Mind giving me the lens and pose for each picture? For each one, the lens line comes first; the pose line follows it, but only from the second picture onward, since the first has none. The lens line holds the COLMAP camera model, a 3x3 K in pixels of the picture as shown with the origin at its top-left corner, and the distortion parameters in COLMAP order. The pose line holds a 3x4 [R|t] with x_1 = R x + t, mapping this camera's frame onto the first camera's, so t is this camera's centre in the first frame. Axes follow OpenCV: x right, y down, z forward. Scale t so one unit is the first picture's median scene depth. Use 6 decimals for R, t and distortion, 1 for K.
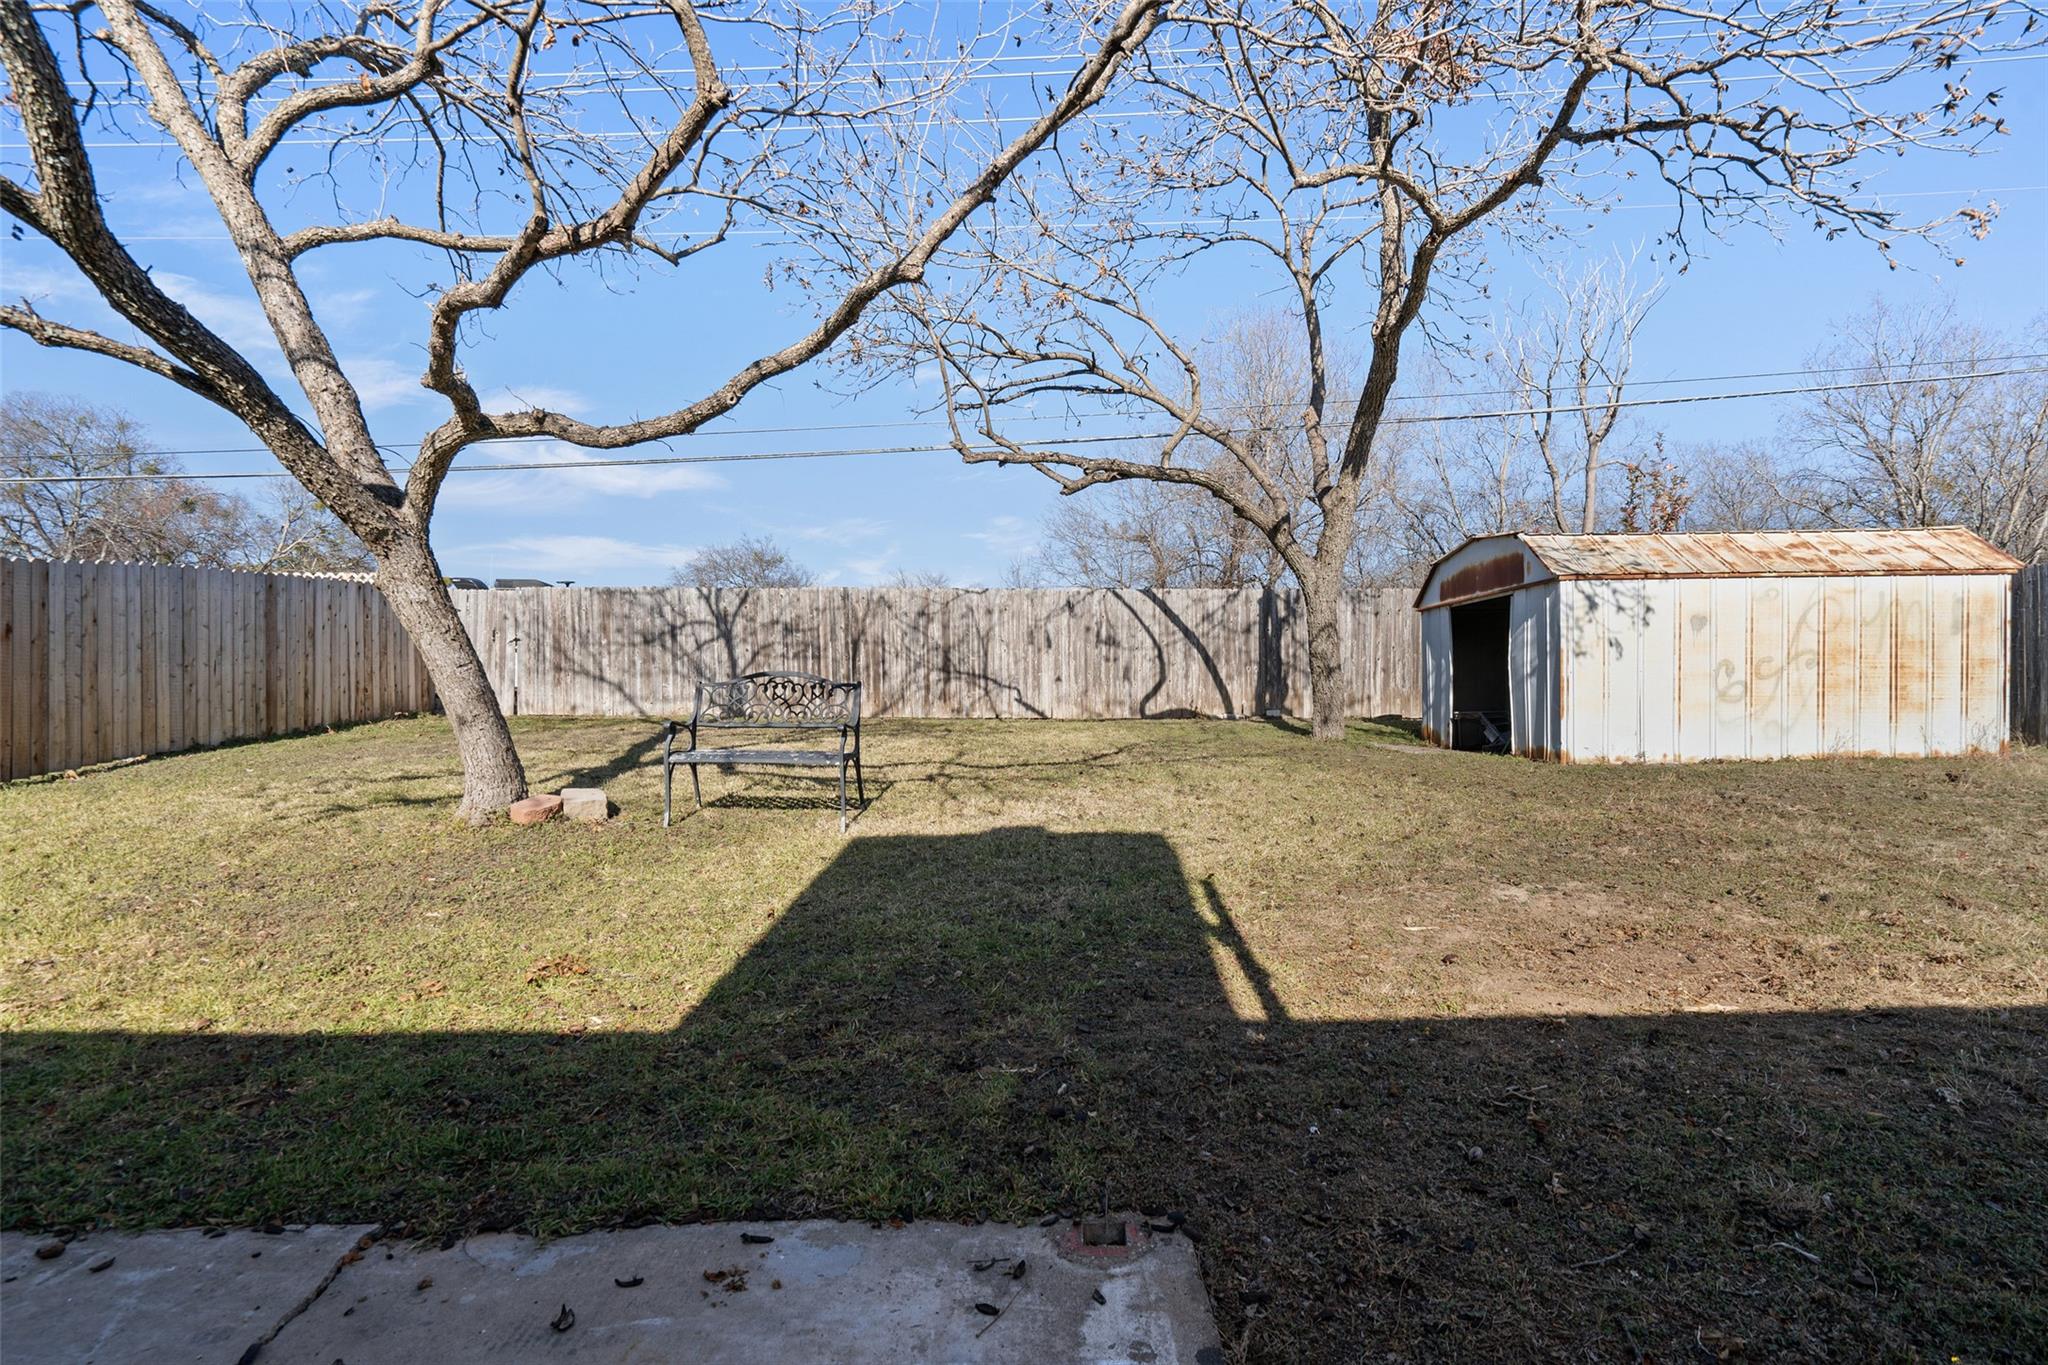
lens RADIAL K [[939.0, 0, 1018.7], [0, 939.0, 690.3], [0, 0, 1]] dist [0.000064, -0.000005]
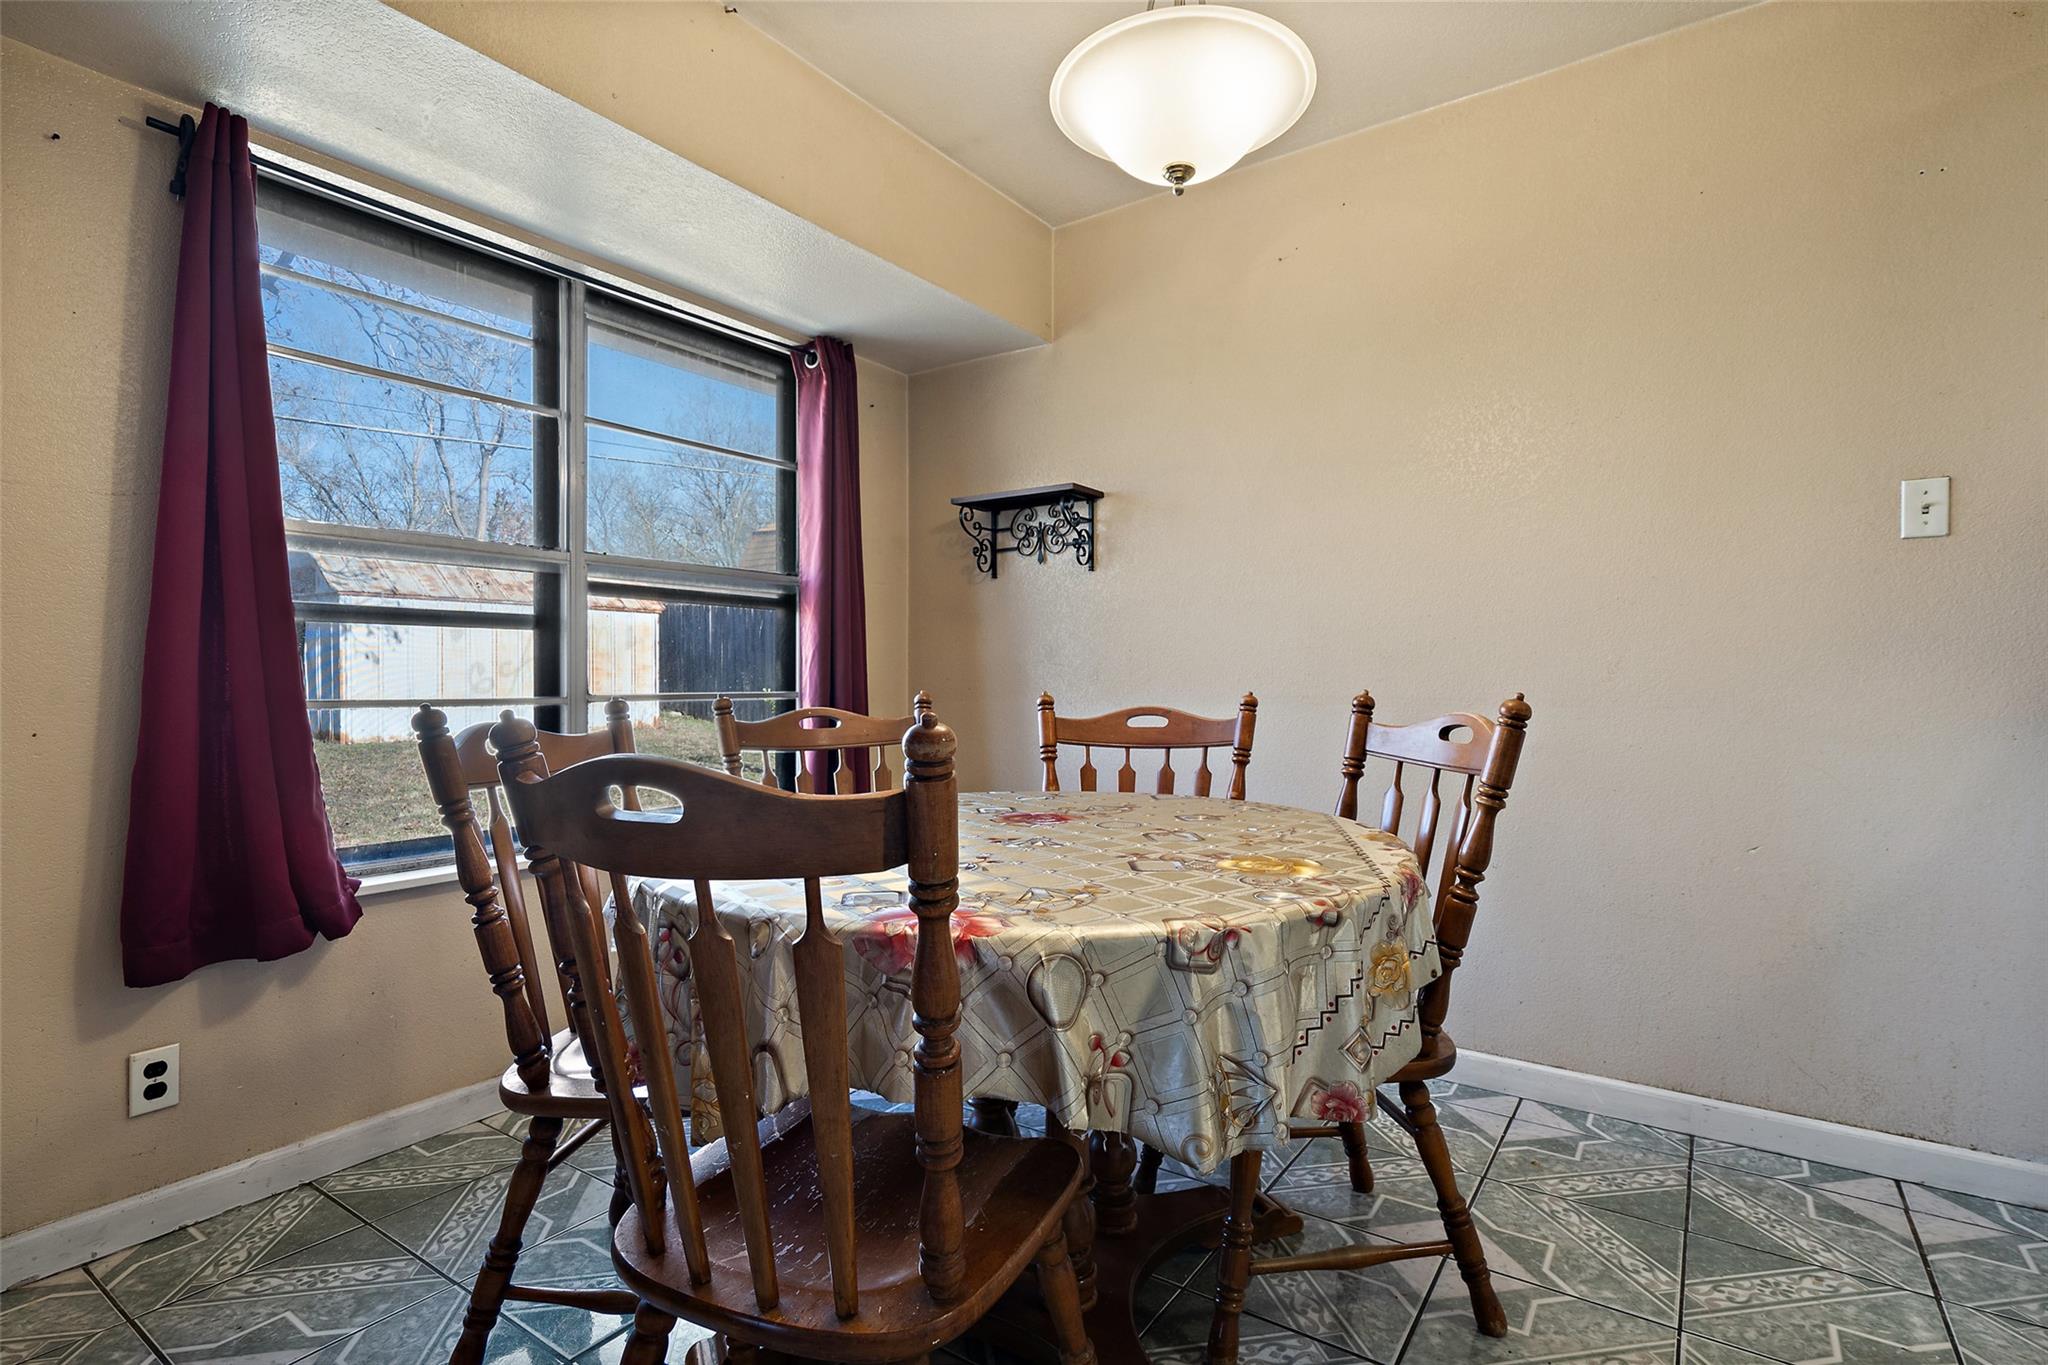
lens RADIAL K [[987.8, 0, 1023.3], [0, 987.8, 686.4], [0, 0, 1]] dist [-0.002648, -0.000228]
pose [[0.541747, 0.003449, 0.840534, -0.022101], [-0.004010, 0.999991, -0.001519, 0.001749], [-0.840532, -0.002548, 0.541756, -0.437454]]
